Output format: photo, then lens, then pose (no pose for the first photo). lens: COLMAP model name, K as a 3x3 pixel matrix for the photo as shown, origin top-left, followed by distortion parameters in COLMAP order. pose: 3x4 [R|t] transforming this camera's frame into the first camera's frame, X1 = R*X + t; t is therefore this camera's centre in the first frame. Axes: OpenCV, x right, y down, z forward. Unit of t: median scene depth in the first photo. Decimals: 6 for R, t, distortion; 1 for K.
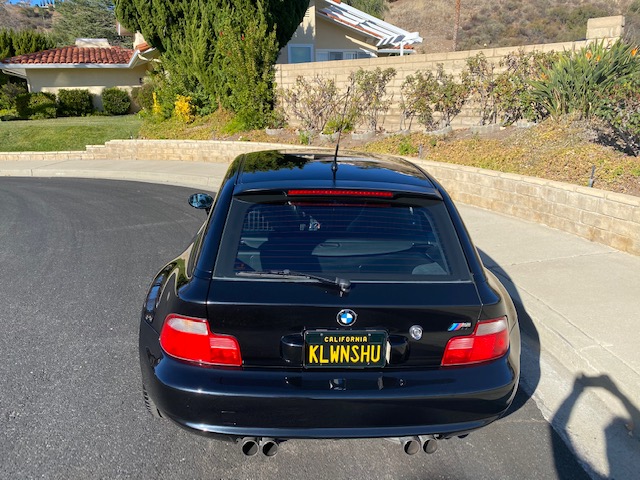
lens RADIAL K [[505.5, 0, 315.5], [0, 505.5, 235.1], [0, 0, 1]] dist [0.027874, -0.021610]
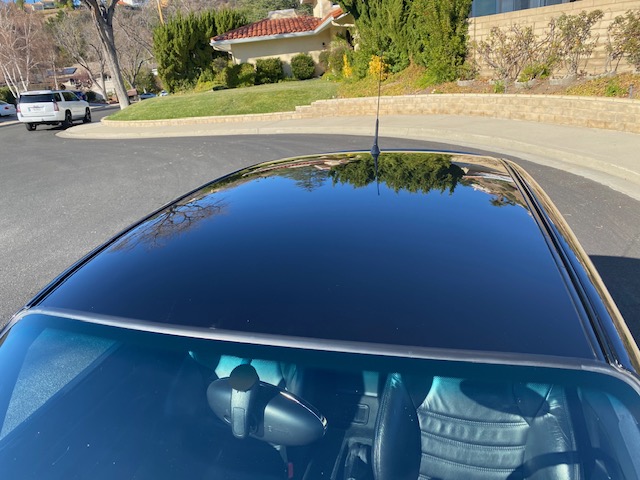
lens RADIAL K [[505.5, 0, 303.4], [0, 505.5, 230.8], [0, 0, 1]] dist [0.027874, -0.021610]
pose [[0.946461, 0.028364, -0.321569, -0.058676], [-0.005392, 0.997383, 0.072104, 0.032857], [0.322773, -0.066510, 0.944137, -0.151778]]
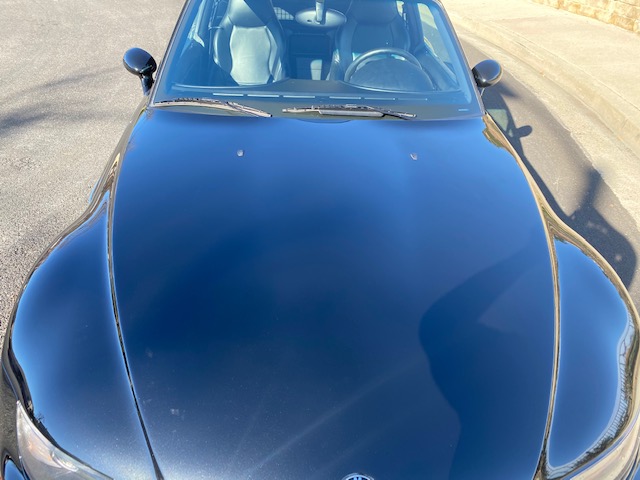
lens RADIAL K [[505.5, 0, 316.9], [0, 505.5, 241.4], [0, 0, 1]] dist [0.027874, -0.021610]
pose [[0.999683, 0.014300, 0.020717, -0.089513], [-0.020331, 0.943948, 0.329468, 0.081927], [-0.014844, -0.329785, 0.943939, -0.297582]]
